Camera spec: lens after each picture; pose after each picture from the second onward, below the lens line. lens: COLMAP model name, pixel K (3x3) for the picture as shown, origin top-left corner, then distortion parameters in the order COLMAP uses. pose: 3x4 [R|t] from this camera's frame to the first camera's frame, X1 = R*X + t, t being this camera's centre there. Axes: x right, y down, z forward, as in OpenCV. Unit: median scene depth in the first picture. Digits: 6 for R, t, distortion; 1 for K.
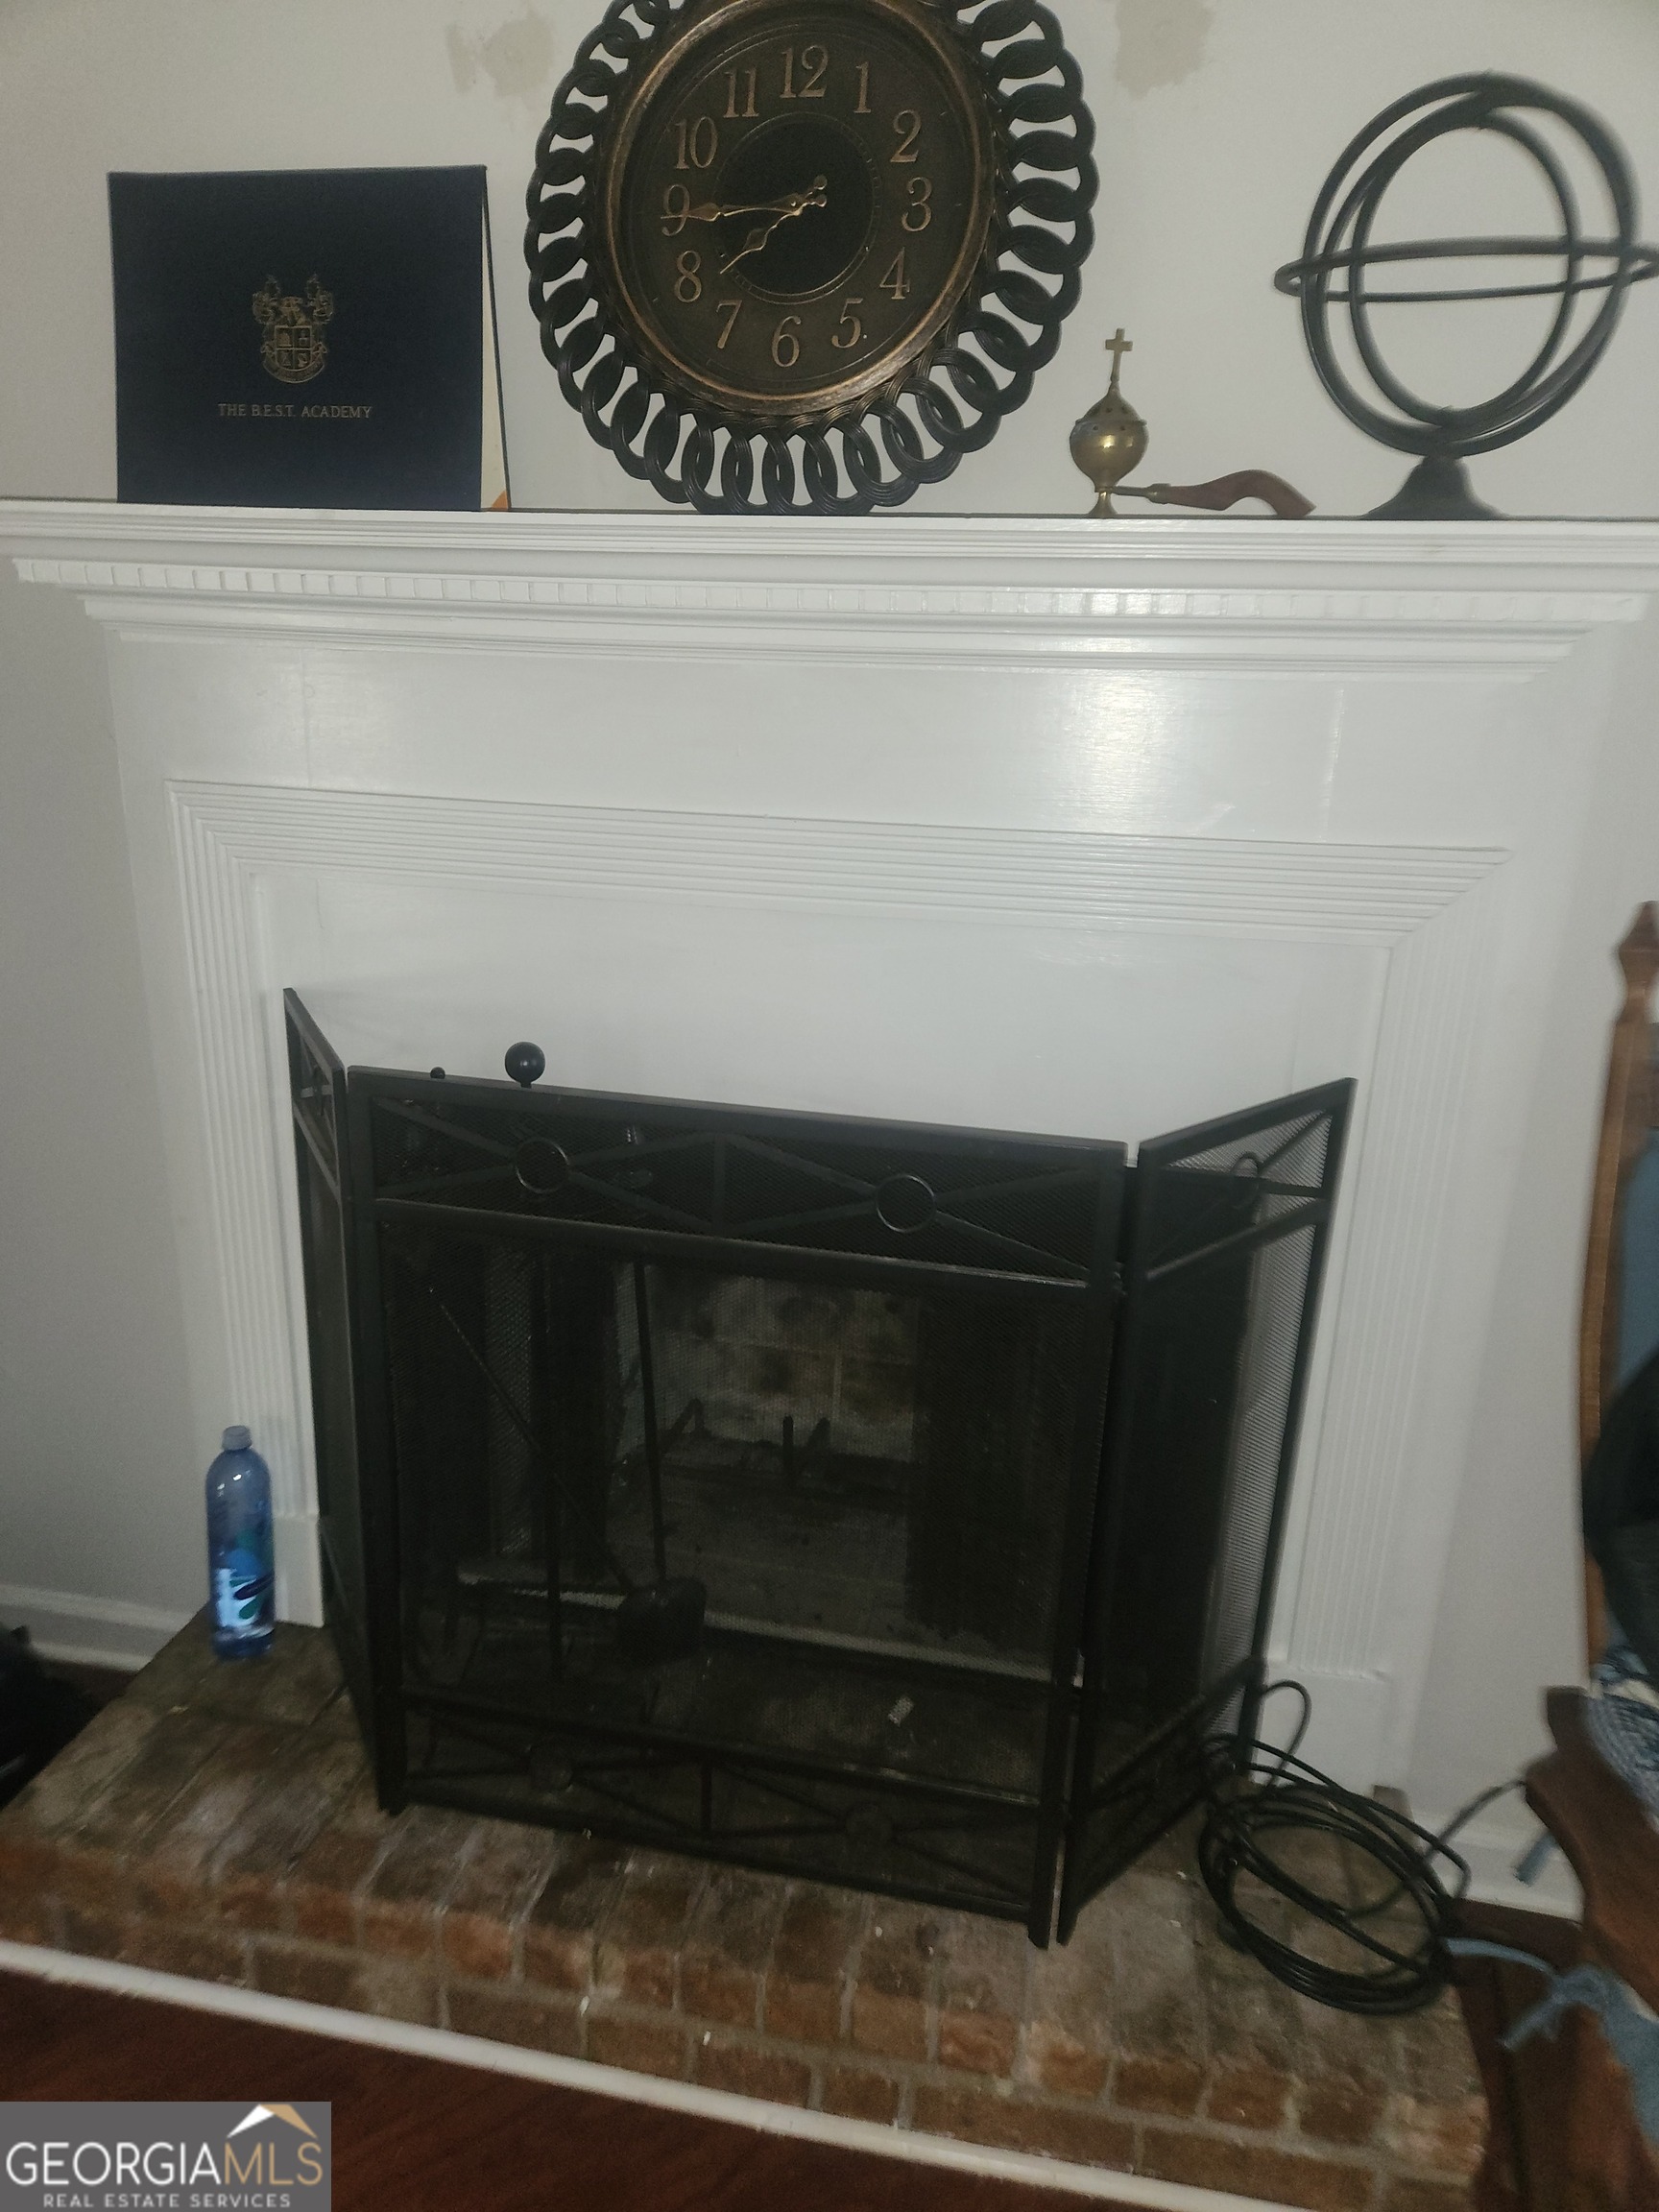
lens RADIAL K [[1511.5, 0, 827.7], [0, 1511.5, 1118.5], [0, 0, 1]] dist [0.083320, -0.080094]
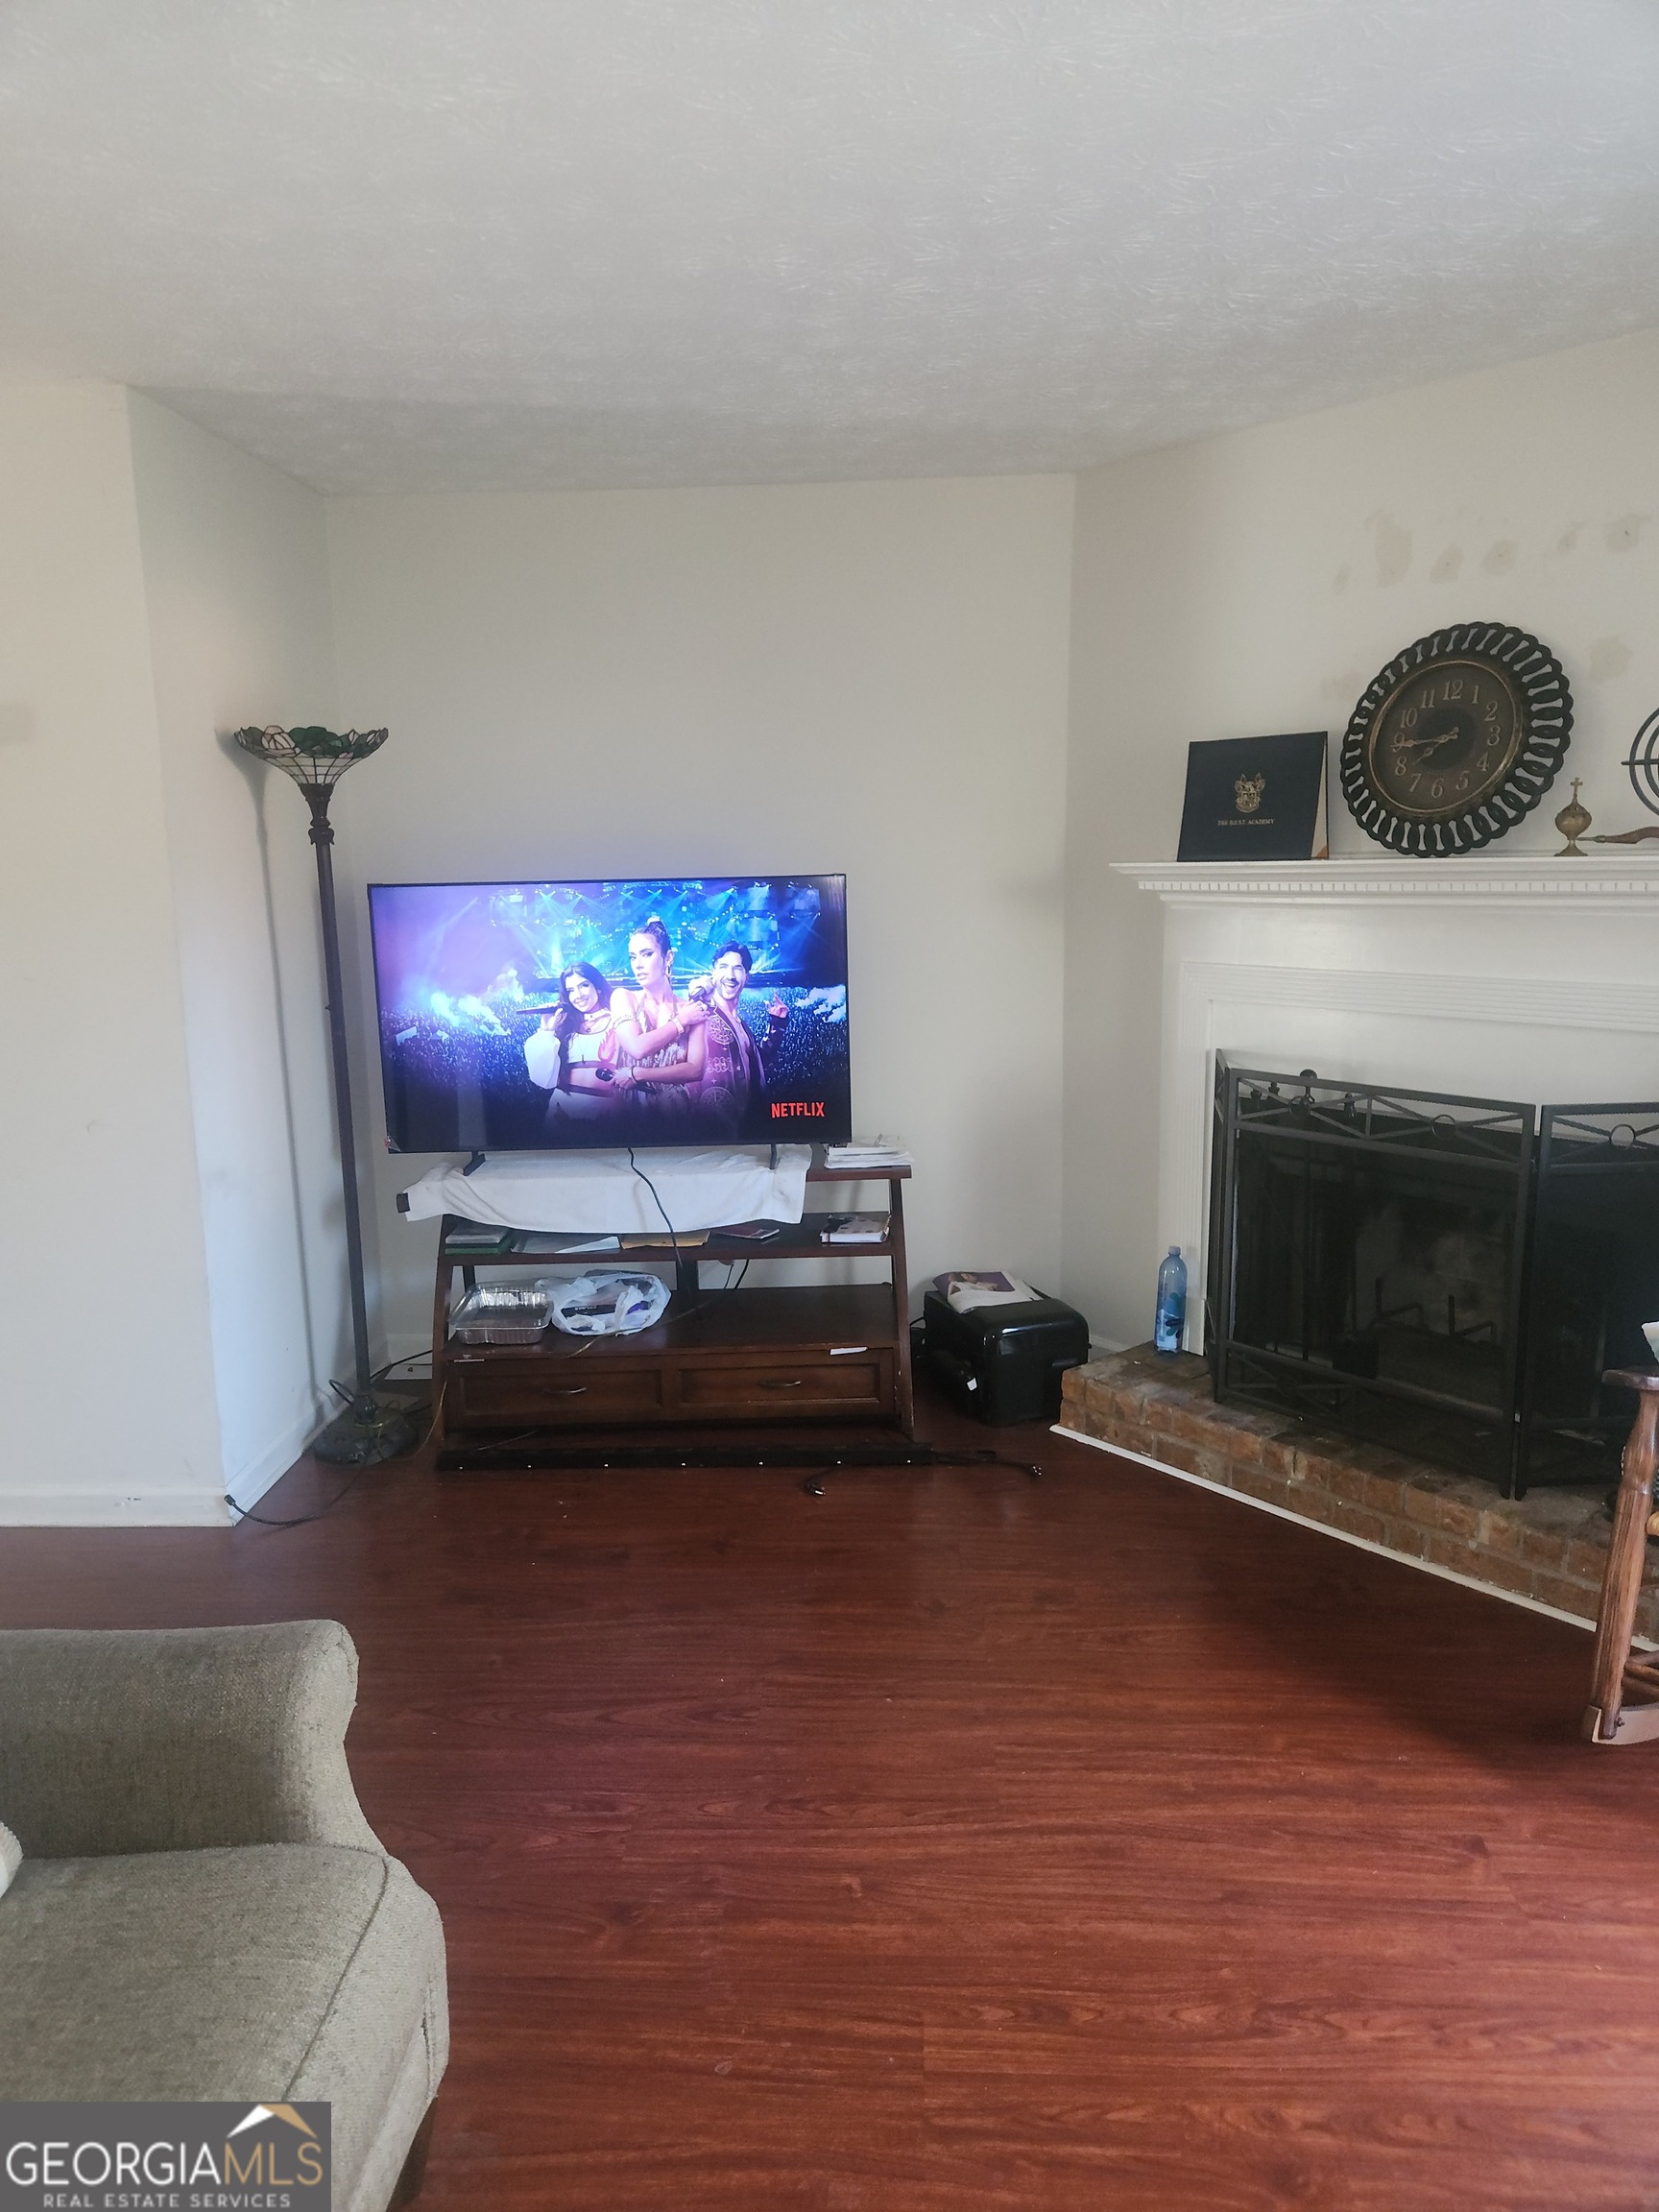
lens RADIAL K [[1503.6, 0, 815.5], [0, 1503.6, 1104.4], [0, 0, 1]] dist [0.074212, -0.062049]
pose [[0.798142, 0.062772, -0.599191, 0.625081], [-0.147725, 0.984587, -0.093628, 0.351874], [0.584078, 0.163244, 0.795113, -1.357322]]
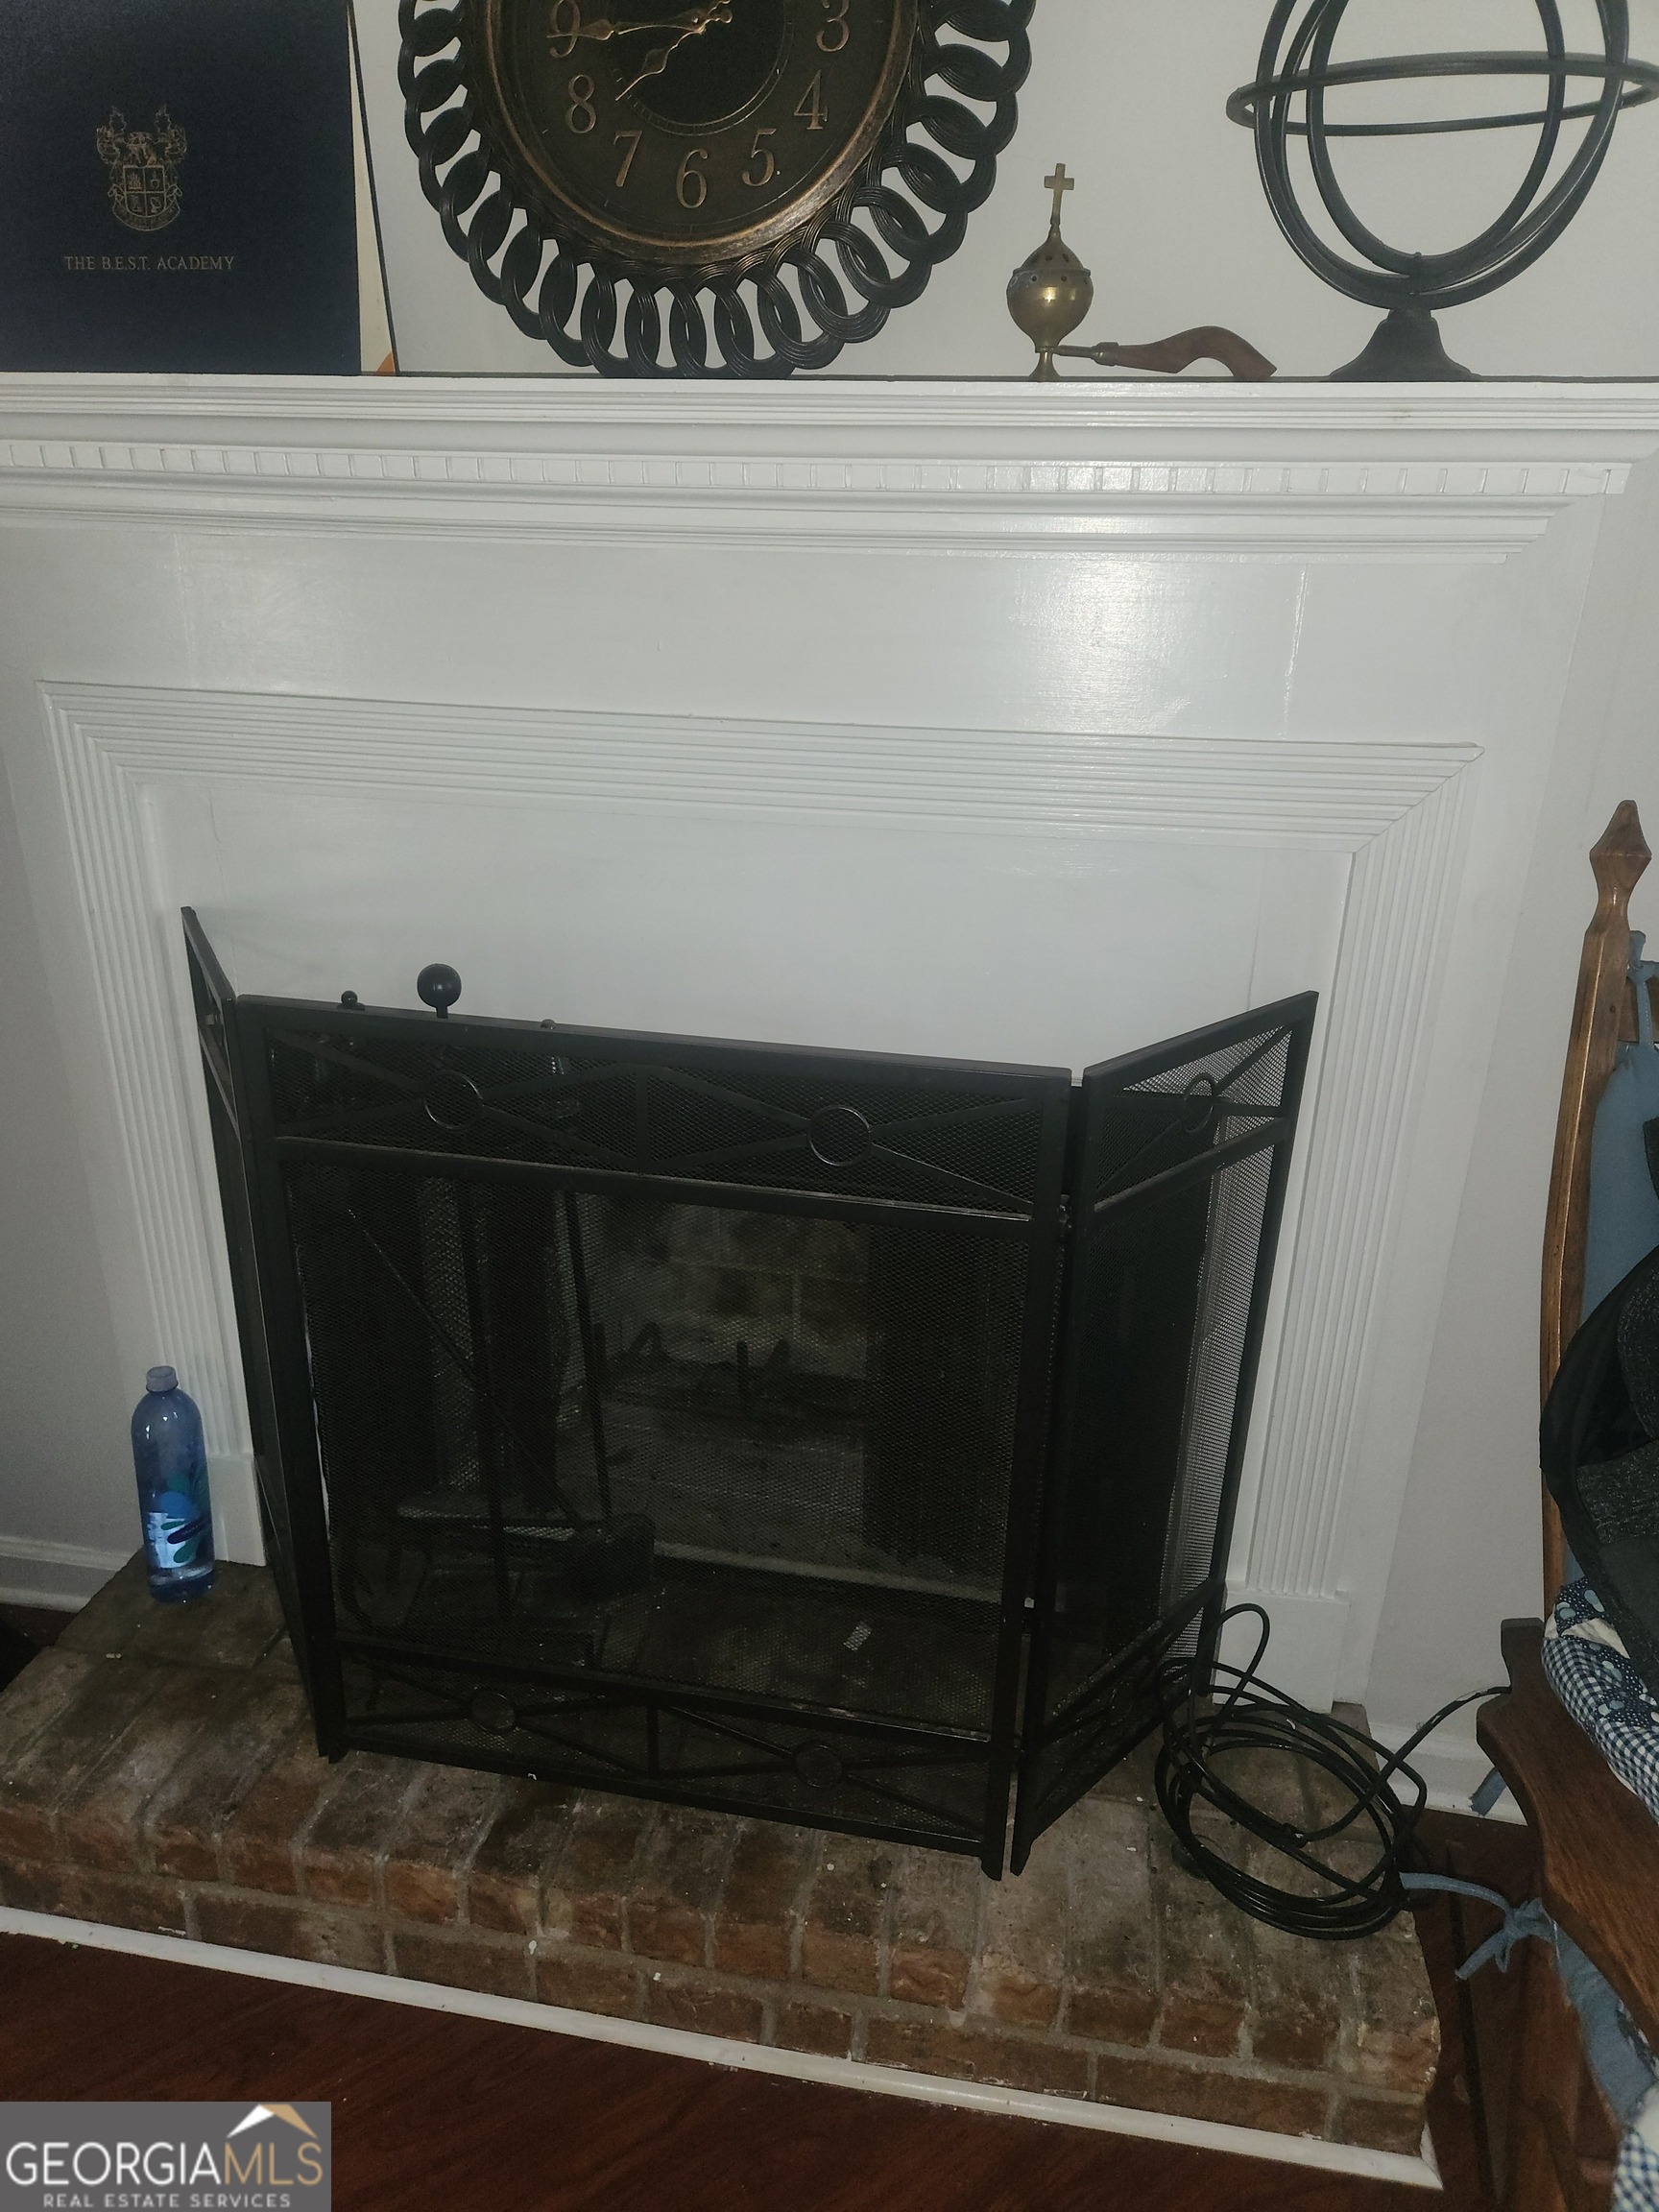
lens RADIAL K [[1511.0, 0, 851.2], [0, 1511.0, 1118.5], [0, 0, 1]] dist [0.079499, -0.070989]
pose [[0.999642, -0.016307, 0.021190, 0.034574], [0.014771, 0.997385, 0.070740, -0.019149], [-0.022289, -0.070402, 0.997270, 0.056018]]
